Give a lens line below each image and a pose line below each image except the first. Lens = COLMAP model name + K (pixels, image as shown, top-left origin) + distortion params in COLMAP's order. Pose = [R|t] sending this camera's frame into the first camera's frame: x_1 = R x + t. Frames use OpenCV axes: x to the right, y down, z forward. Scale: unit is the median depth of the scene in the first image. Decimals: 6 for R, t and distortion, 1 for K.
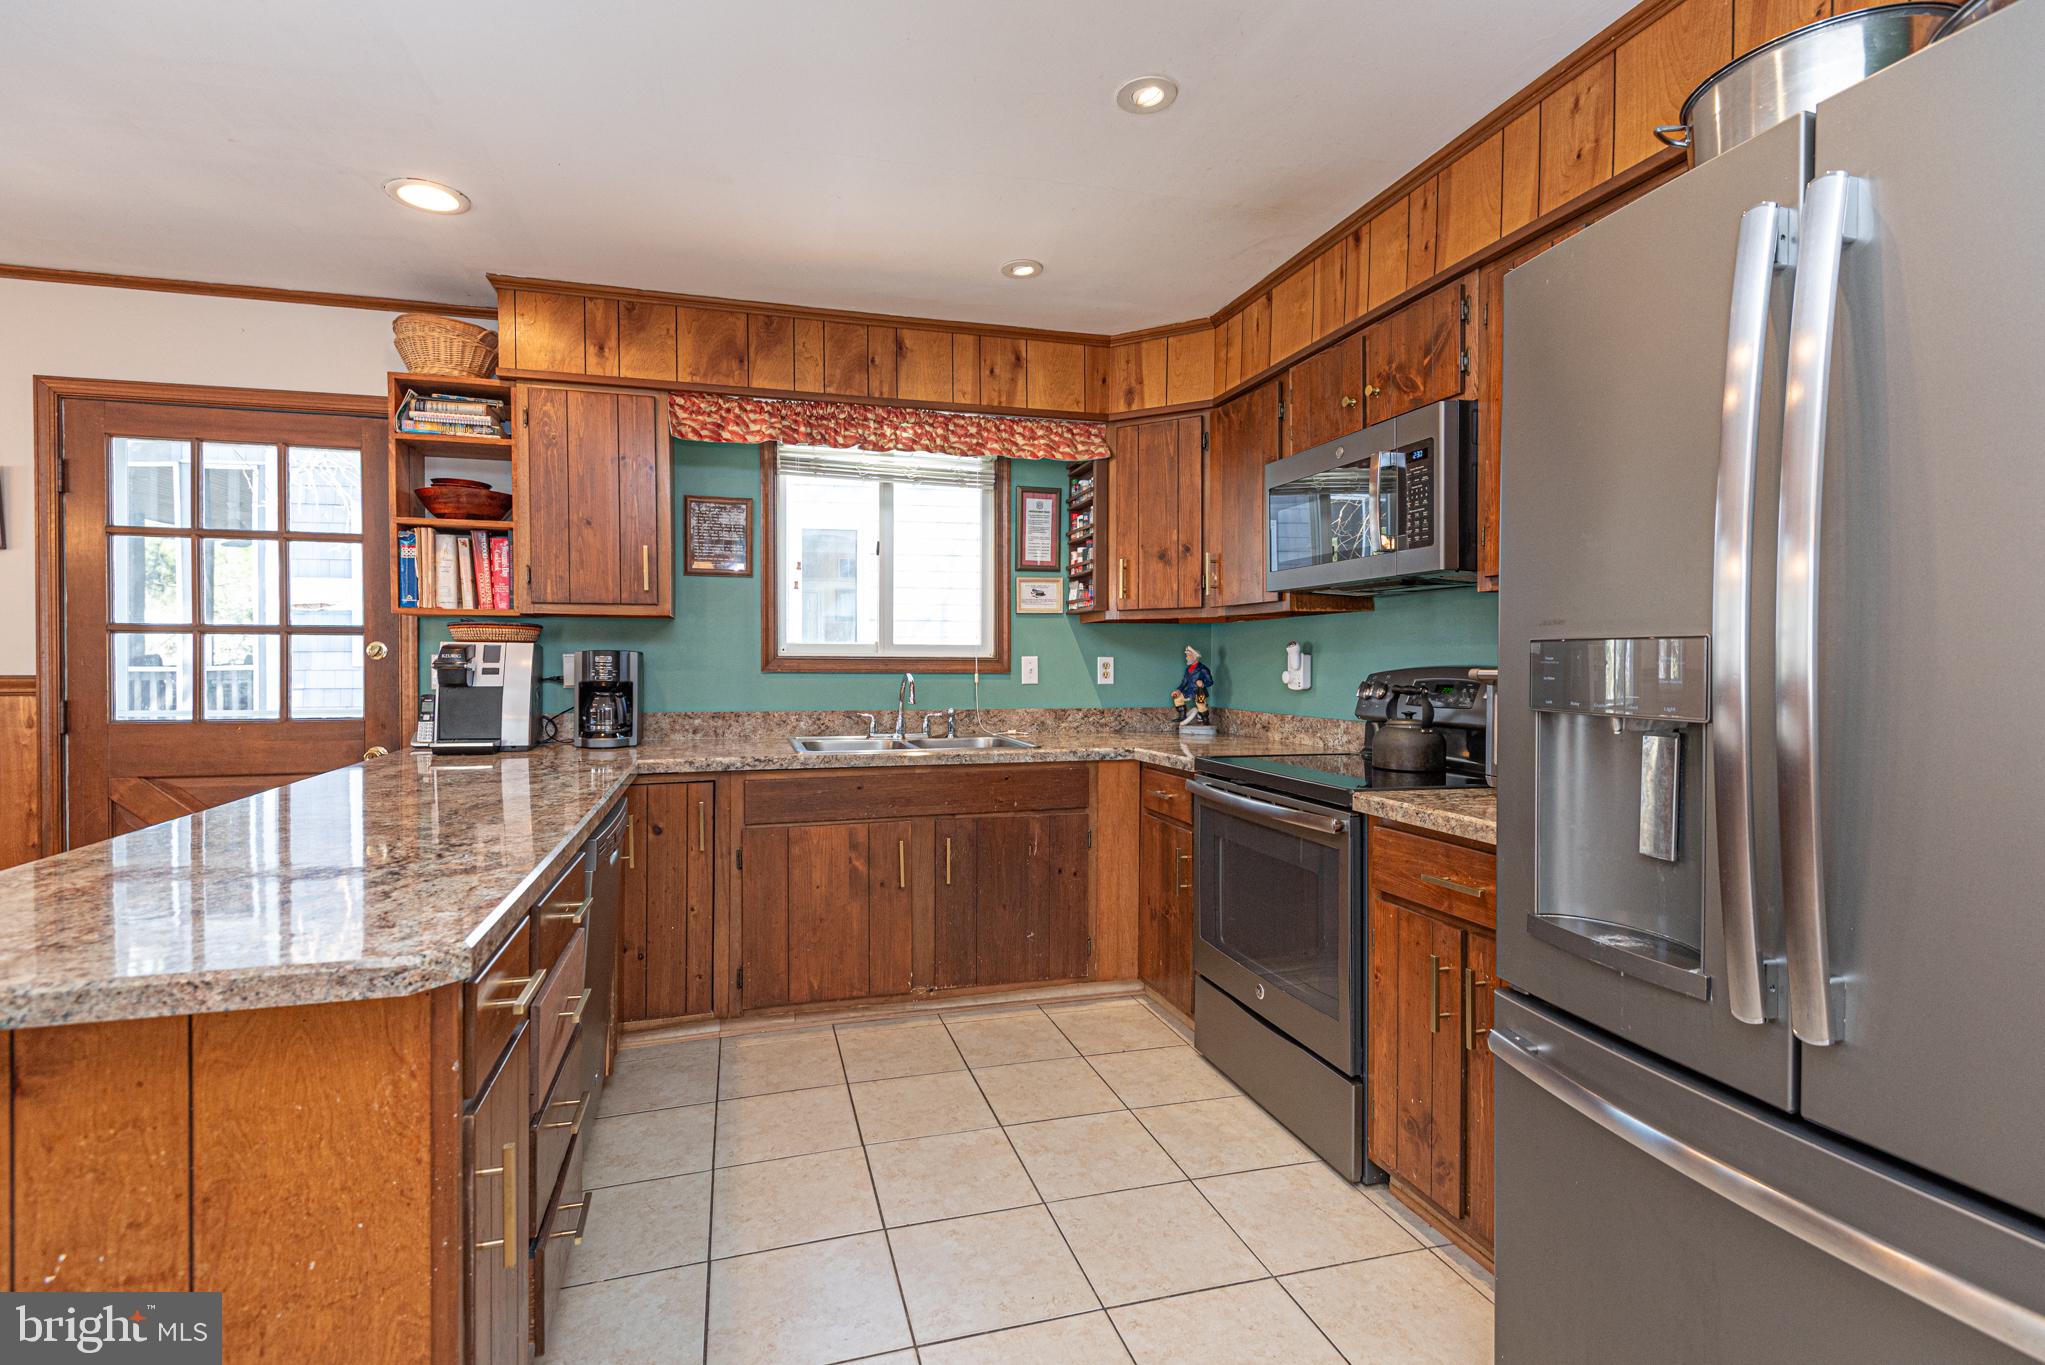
lens RADIAL K [[951.5, 0, 969.8], [0, 951.5, 676.3], [0, 0, 1]] dist [0.048551, -0.040717]
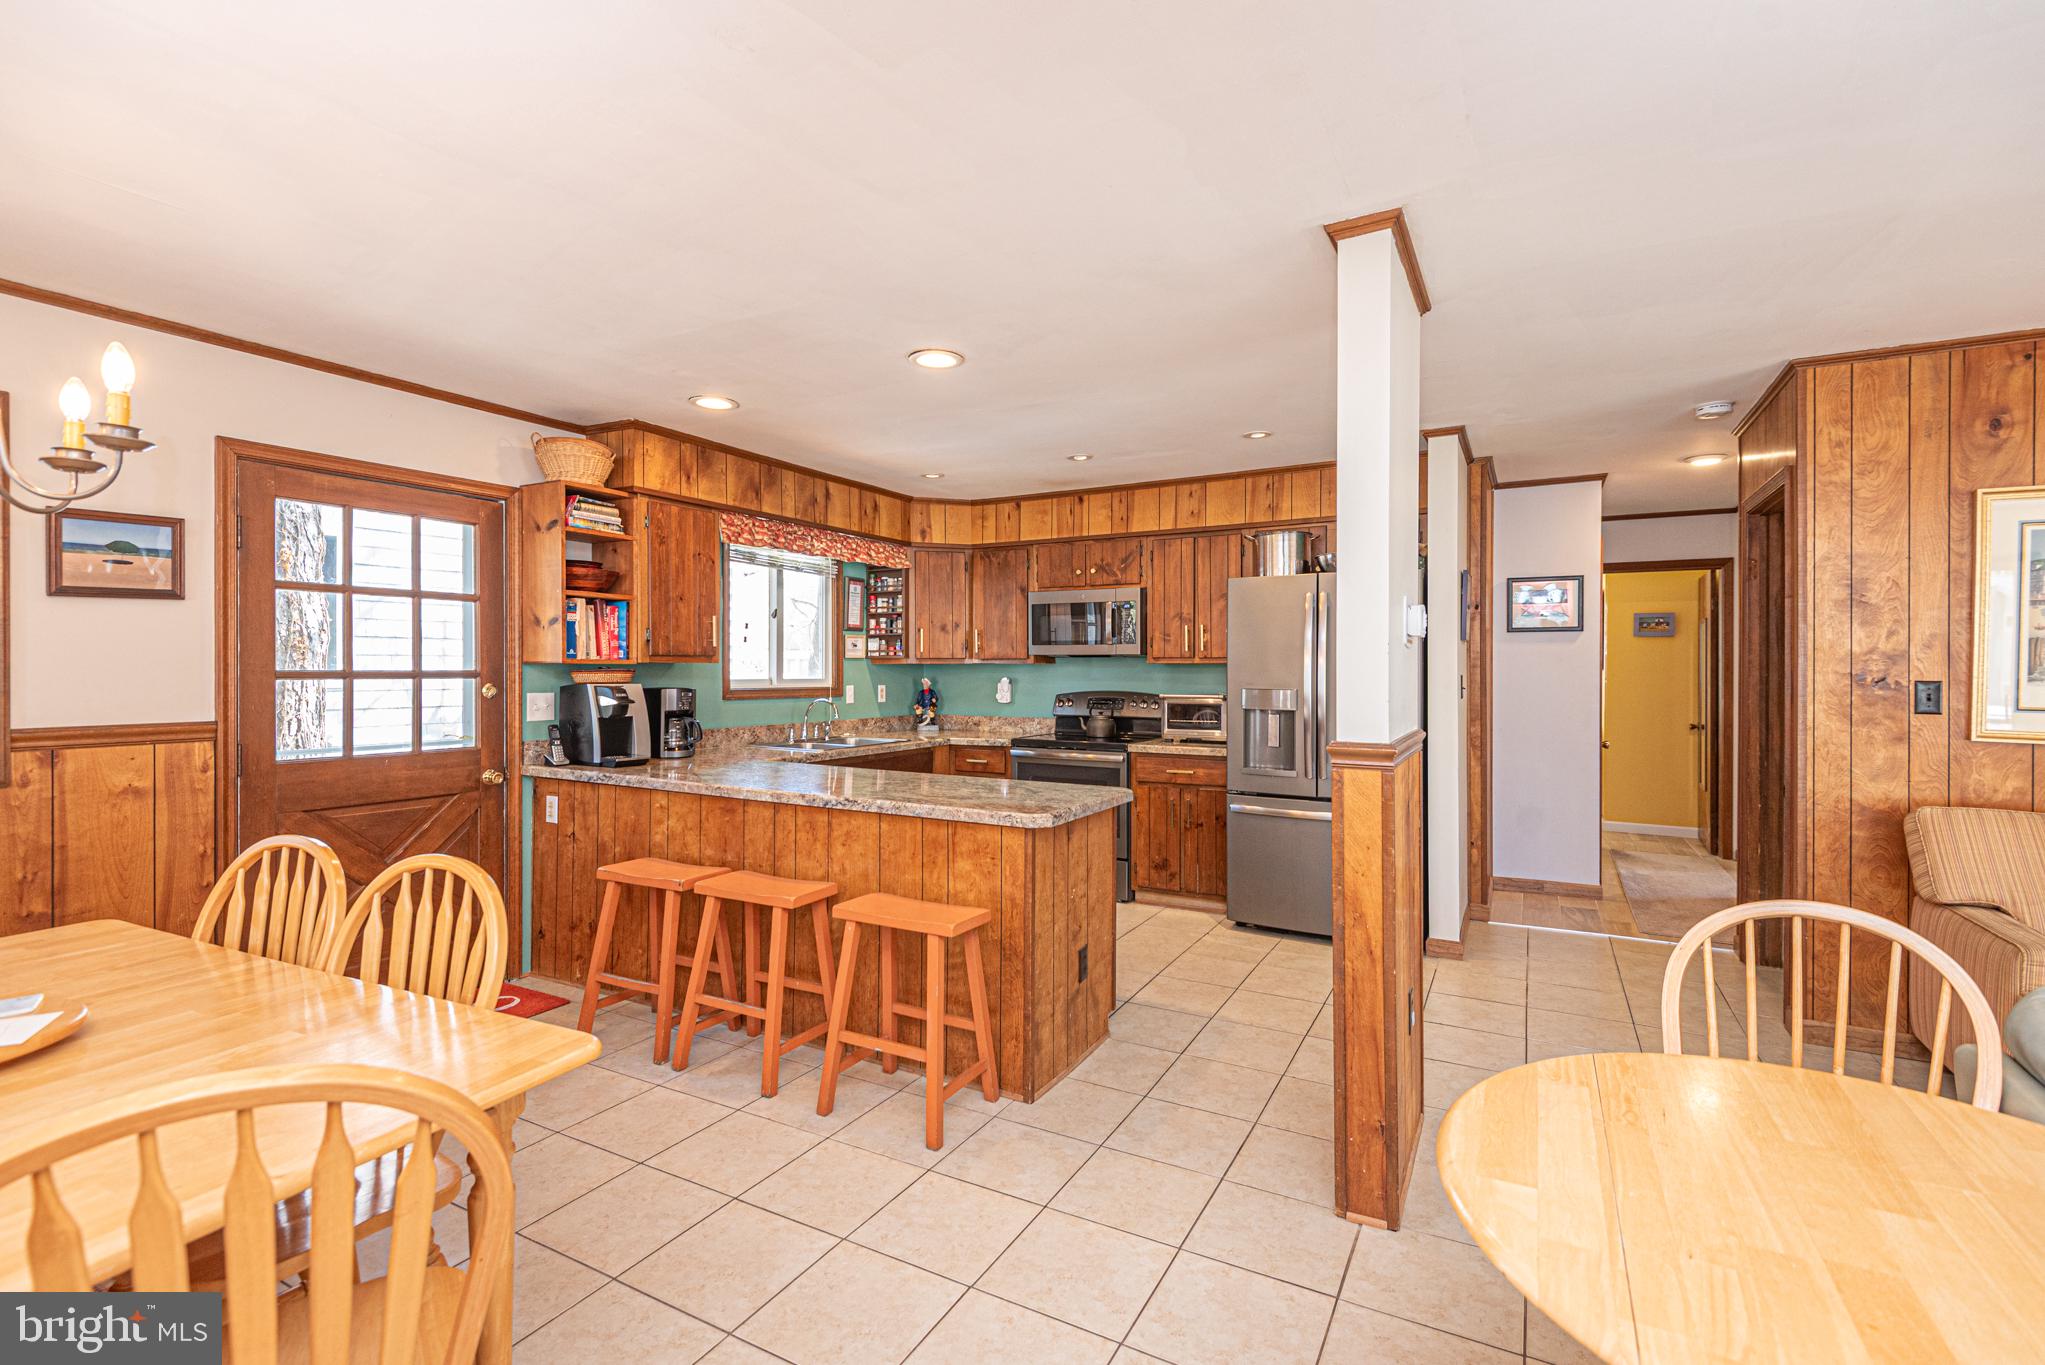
lens RADIAL K [[915.4, 0, 1048.4], [0, 915.4, 673.8], [0, 0, 1]] dist [-0.000703, -0.000399]
pose [[0.679962, -0.002519, 0.733243, -0.986721], [0.009401, 0.999942, -0.005282, -0.035374], [-0.733187, 0.010485, 0.679946, -0.308230]]
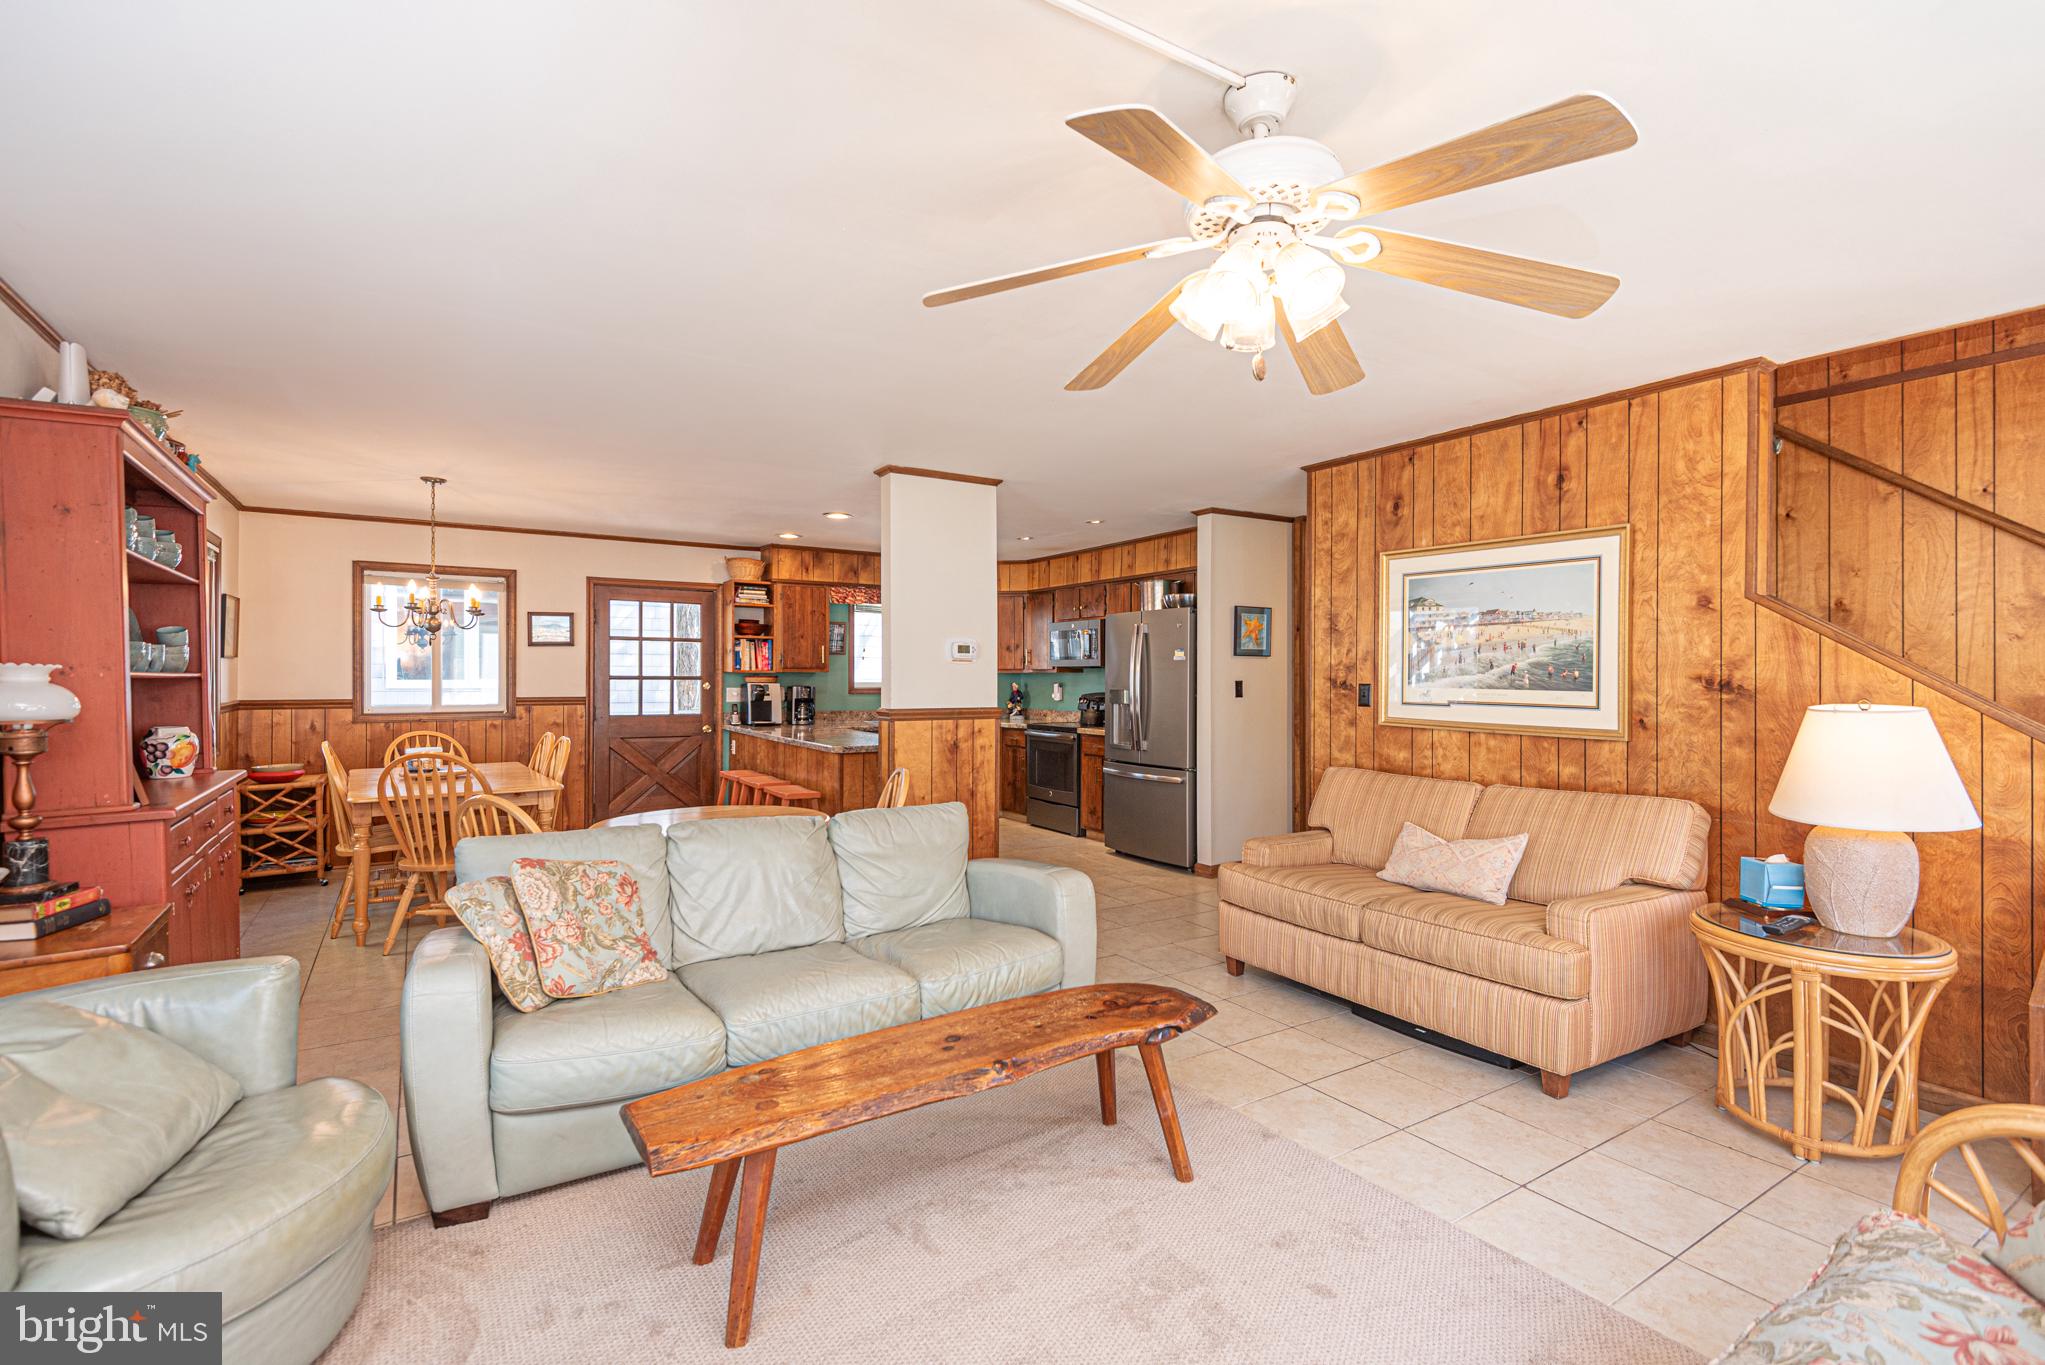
lens RADIAL K [[916.6, 0, 1029.9], [0, 916.6, 686.4], [0, 0, 1]] dist [0.035662, -0.019412]
pose [[0.944516, 0.000300, 0.328464, -0.609863], [0.001393, 0.999987, -0.004919, -0.013489], [-0.328461, 0.005104, 0.944504, -1.487696]]
